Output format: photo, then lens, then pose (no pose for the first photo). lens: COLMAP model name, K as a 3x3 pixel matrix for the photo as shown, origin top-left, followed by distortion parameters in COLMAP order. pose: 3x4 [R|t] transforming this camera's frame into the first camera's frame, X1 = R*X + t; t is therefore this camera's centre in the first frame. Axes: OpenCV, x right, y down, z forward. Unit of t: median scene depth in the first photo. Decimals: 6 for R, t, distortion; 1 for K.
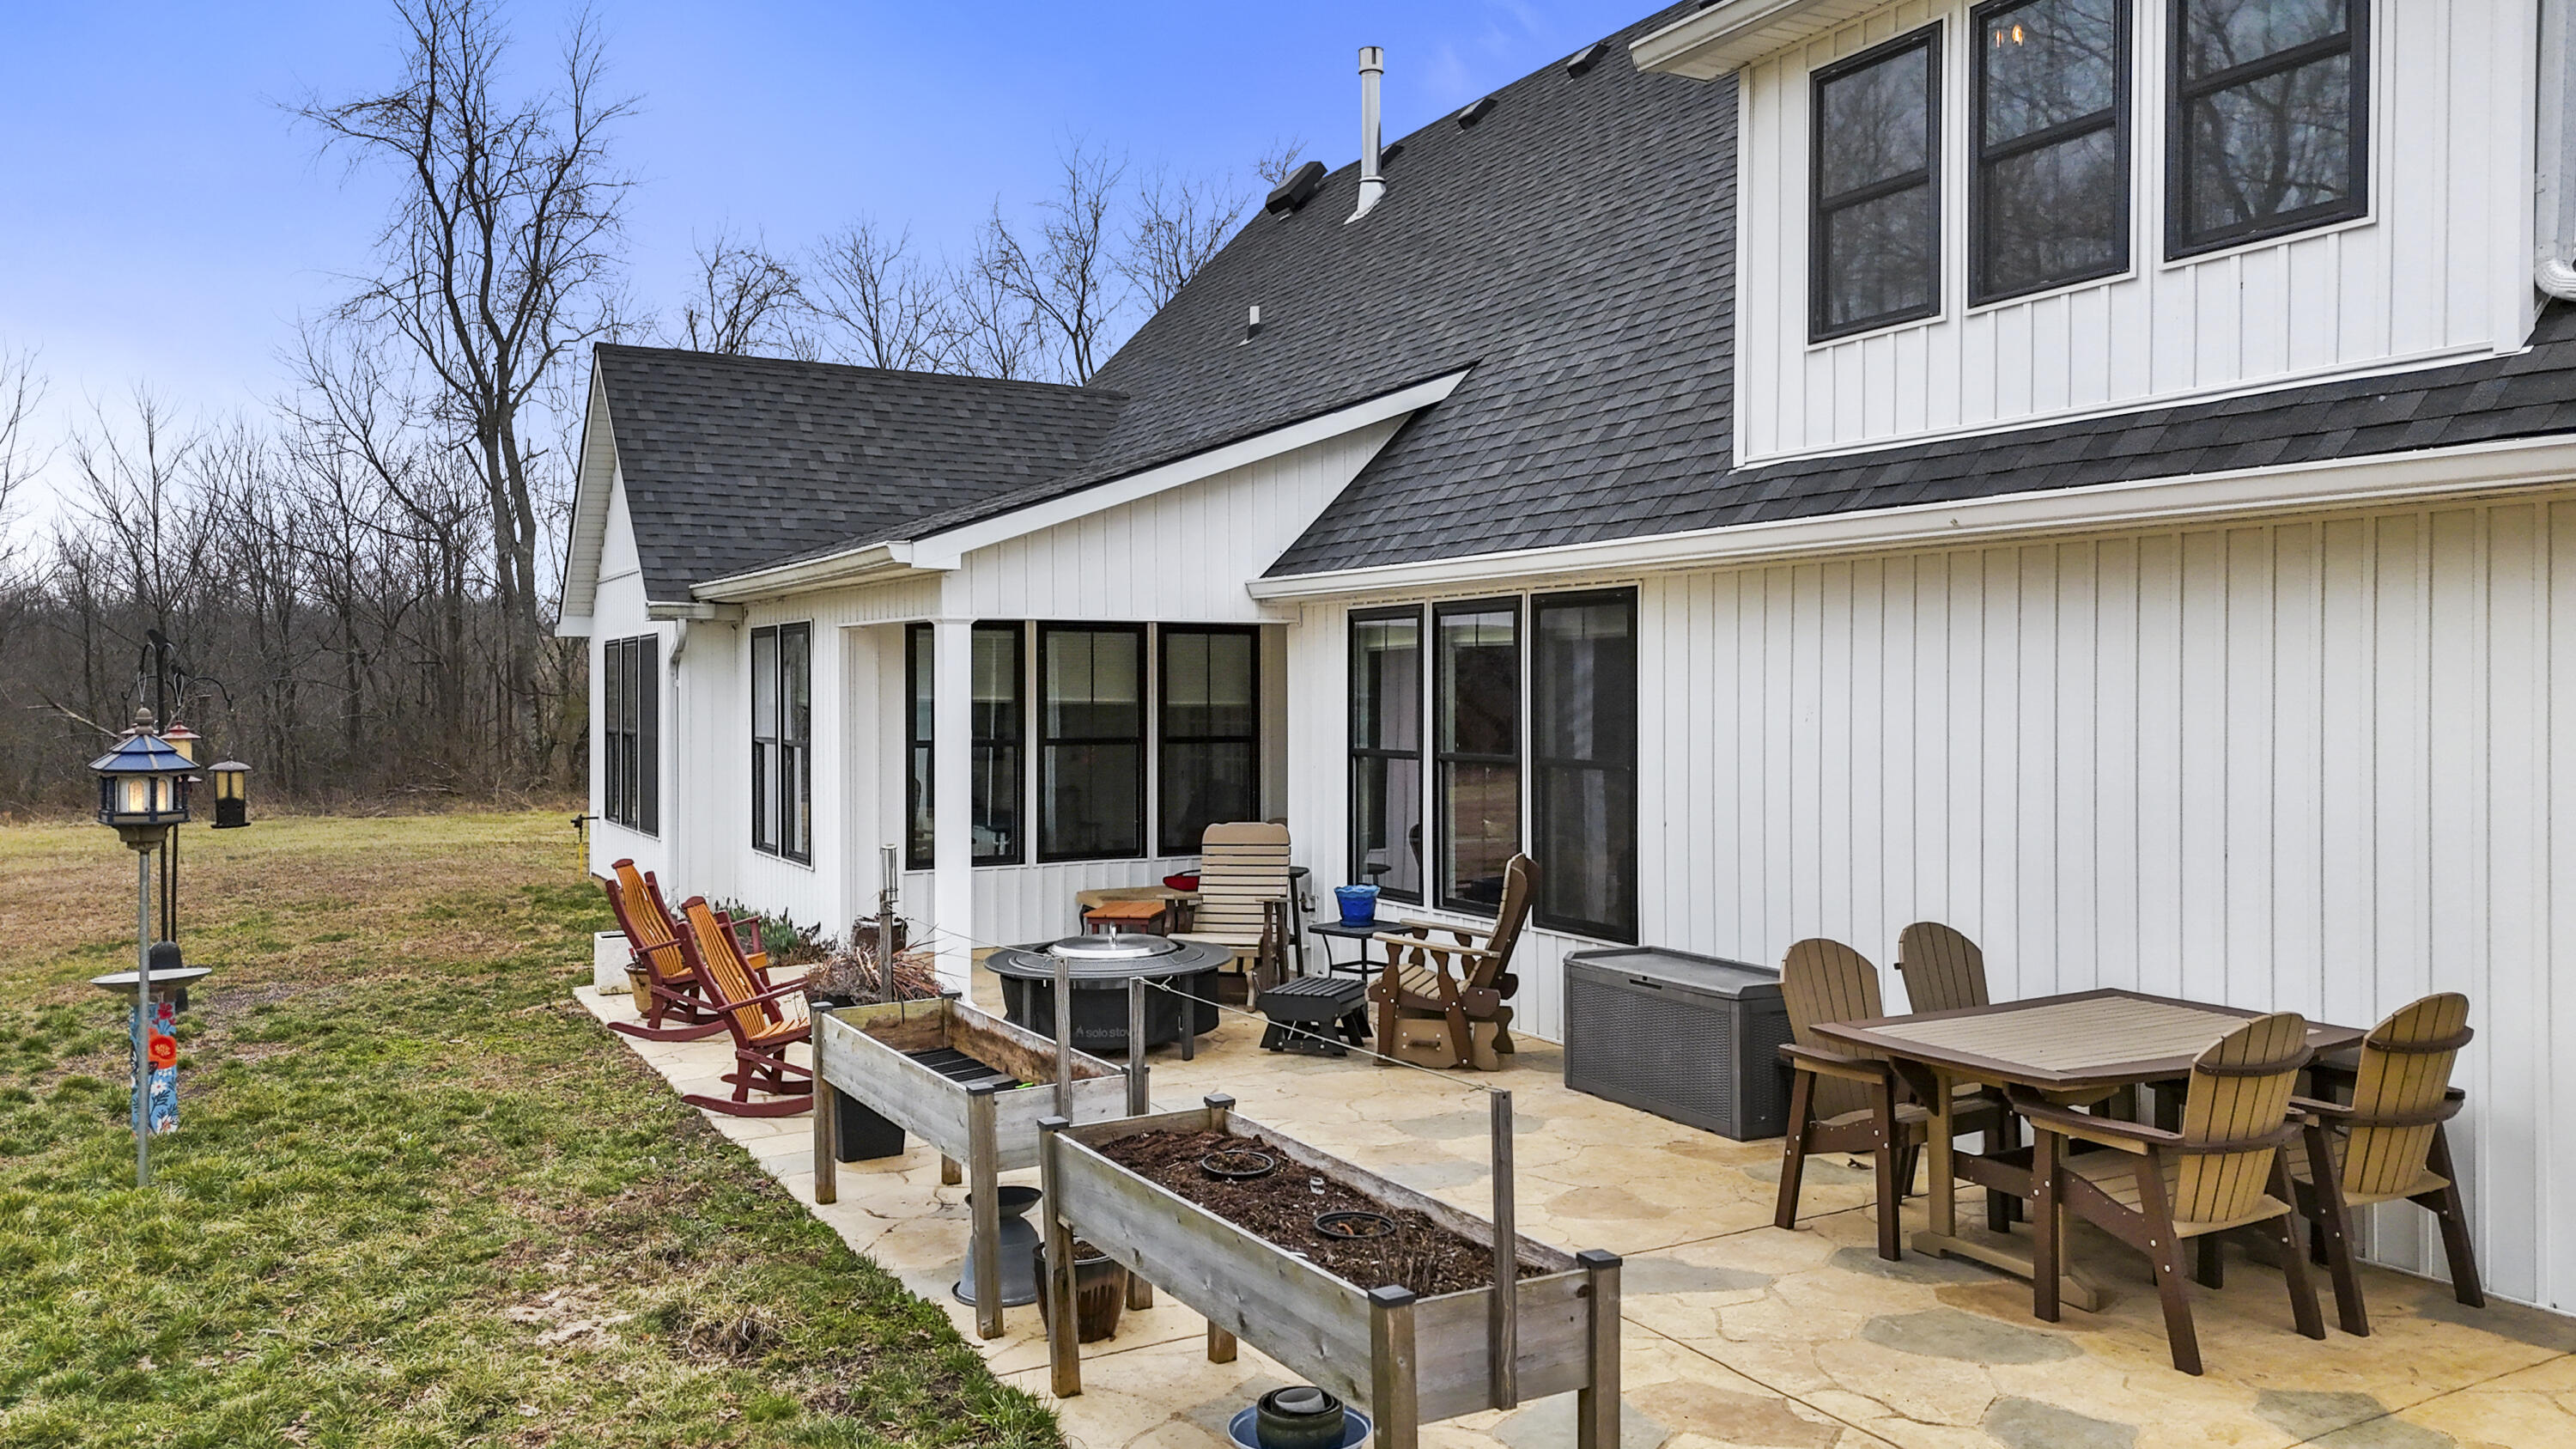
lens RADIAL K [[1931.6, 0, 1306.6], [0, 1931.6, 716.2], [0, 0, 1]] dist [0.056421, -0.010111]
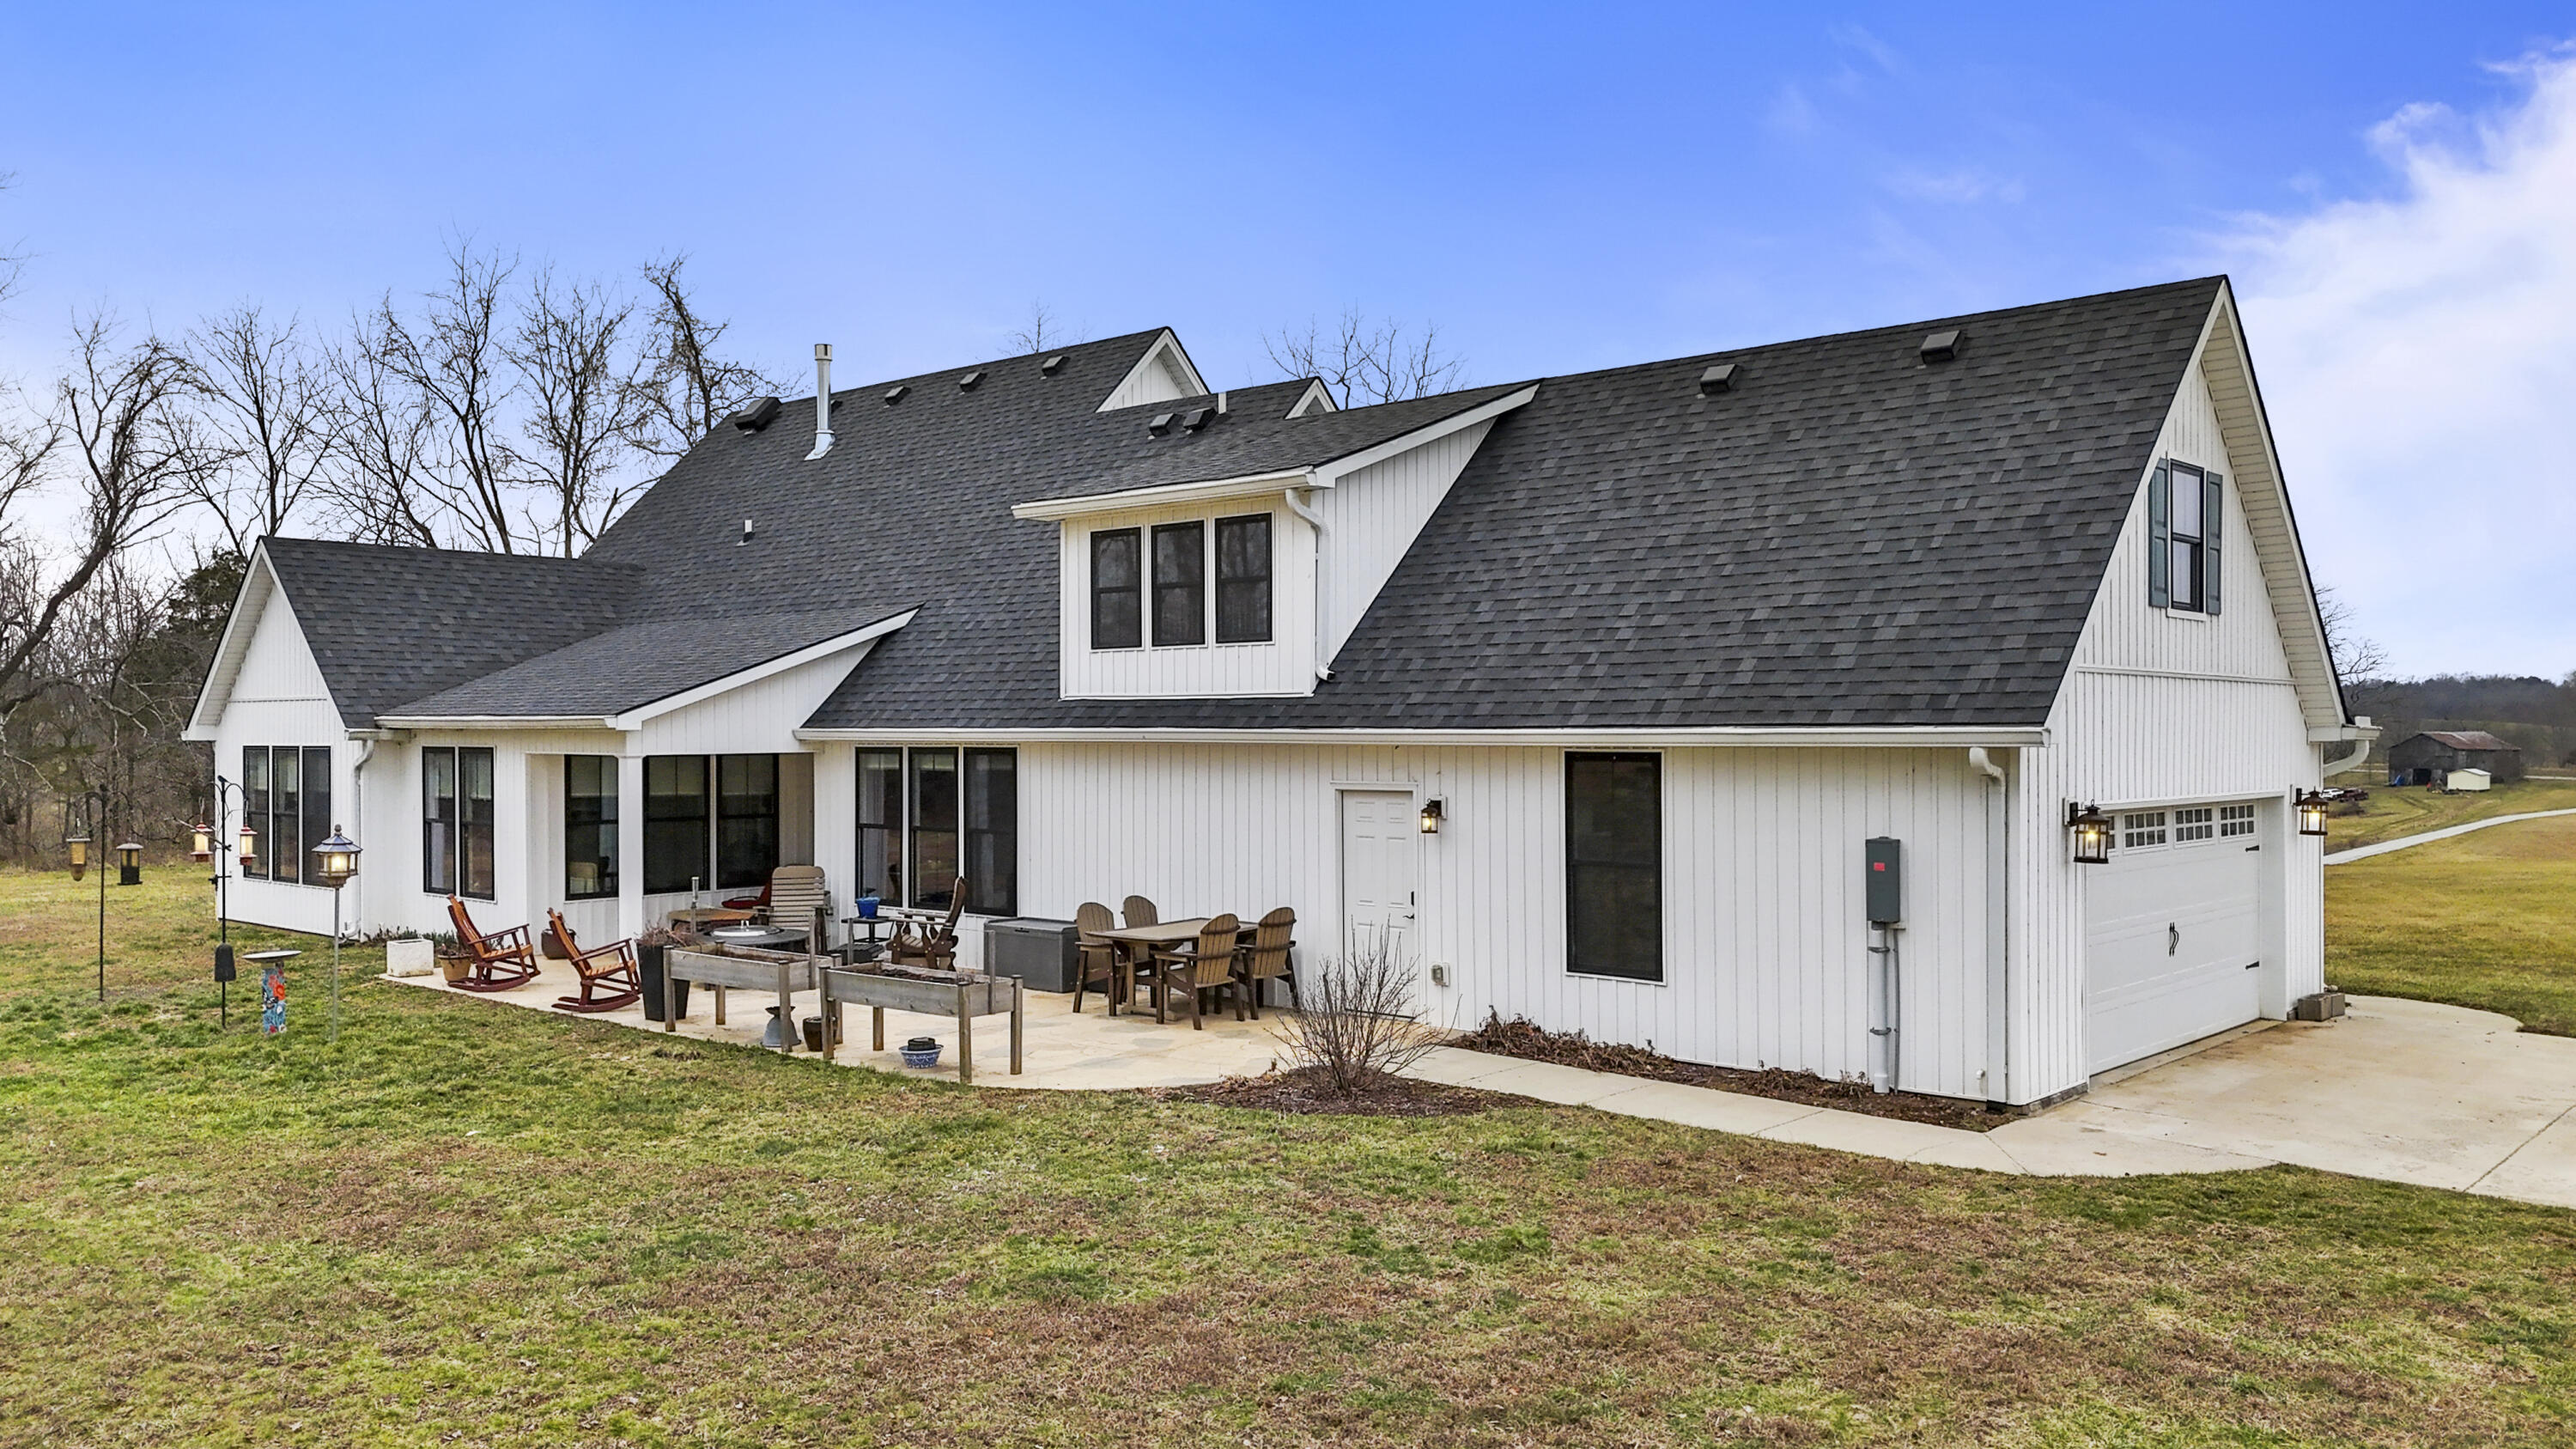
lens RADIAL K [[1931.6, 0, 1303.2], [0, 1931.6, 749.5], [0, 0, 1]] dist [0.056421, -0.010111]
pose [[0.946157, -0.003384, 0.323691, -0.190835], [0.005159, 0.999976, -0.004628, -0.047741], [-0.323668, 0.006049, 0.946152, -0.968426]]
